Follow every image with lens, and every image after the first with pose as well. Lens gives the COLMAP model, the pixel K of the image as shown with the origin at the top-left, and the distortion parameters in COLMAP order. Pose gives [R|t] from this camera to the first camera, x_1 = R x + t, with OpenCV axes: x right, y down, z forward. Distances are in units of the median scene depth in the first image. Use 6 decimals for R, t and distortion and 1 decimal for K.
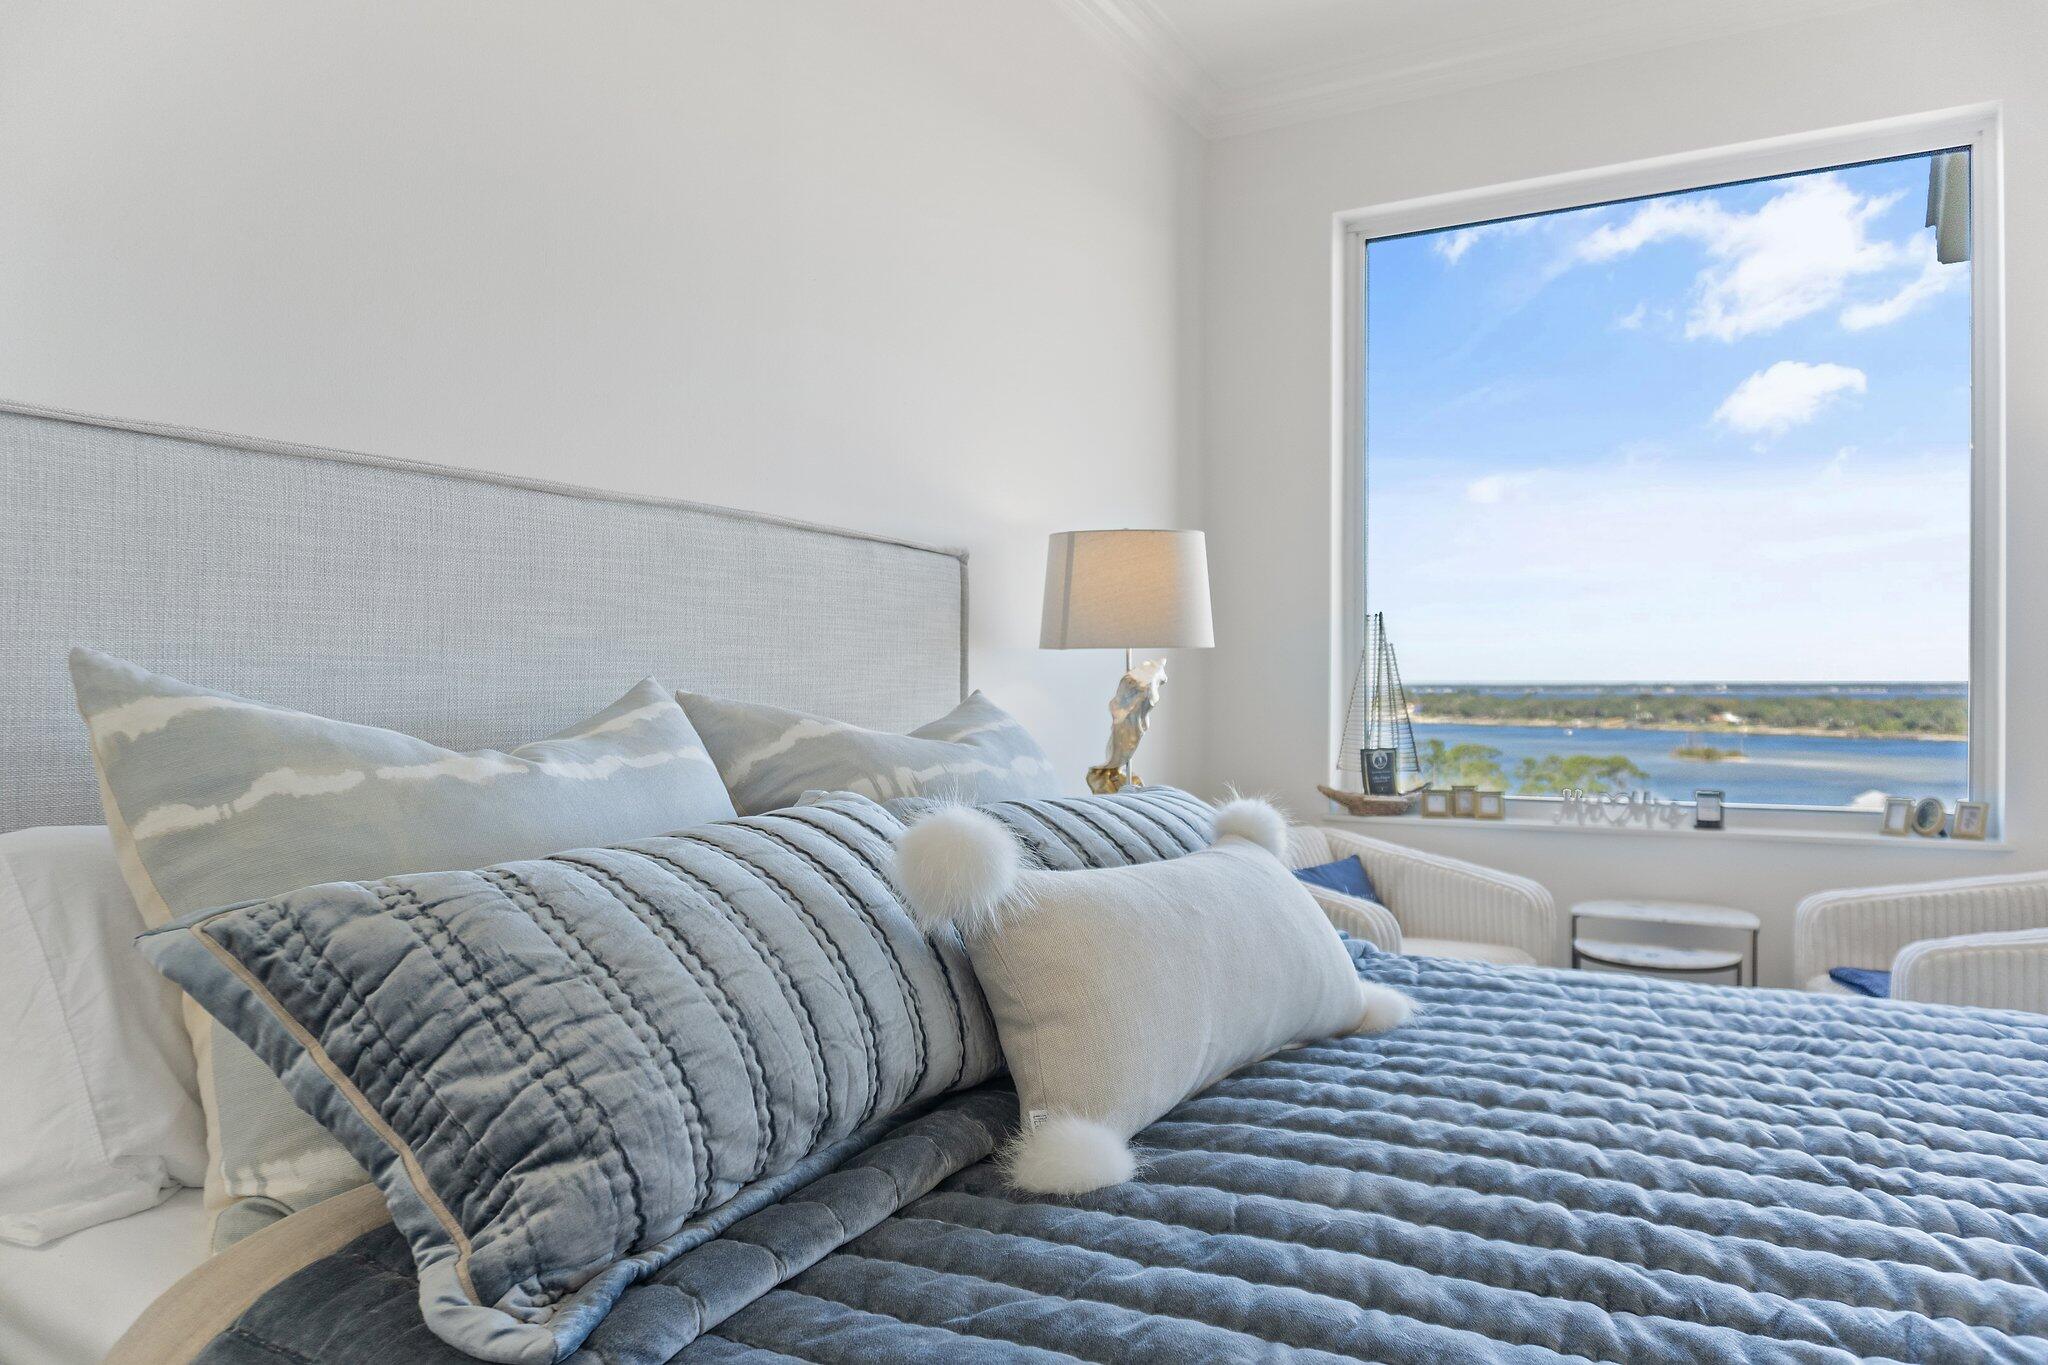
lens RADIAL K [[1379.6, 0, 1030.6], [0, 1379.6, 690.7], [0, 0, 1]] dist [-0.018188, -0.002868]
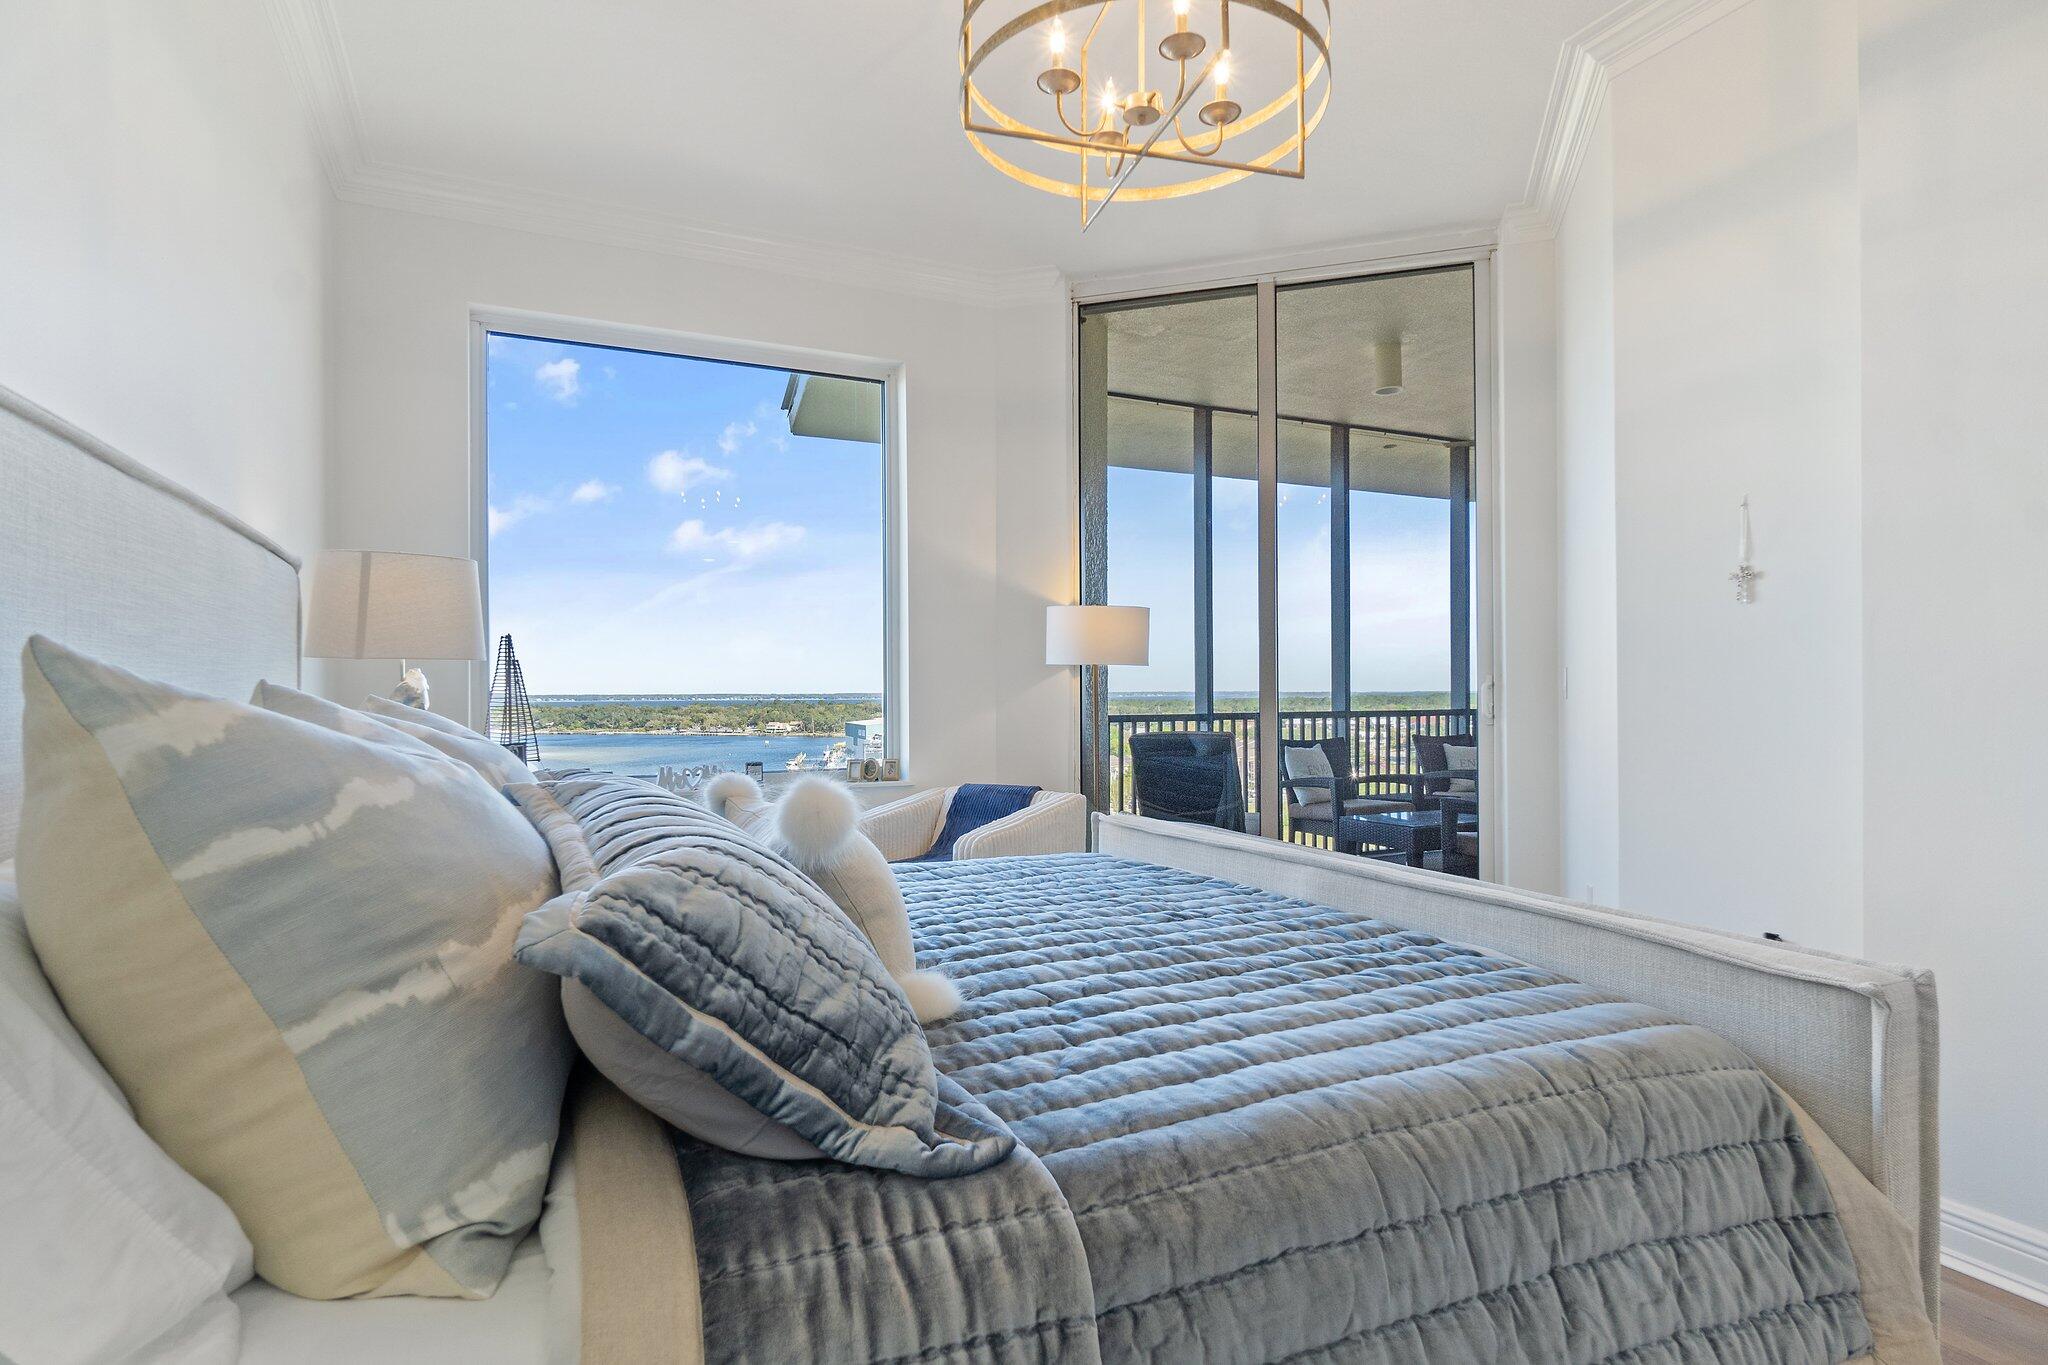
lens RADIAL K [[1058.0, 0, 1024.0], [0, 1058.0, 682.5], [0, 0, 1]] dist [0.017326, -0.000019]
pose [[0.574458, 0.004615, 0.818521, -0.885345], [0.009769, 0.999874, -0.012493, 0.006413], [-0.818475, 0.015173, 0.574341, 0.237997]]
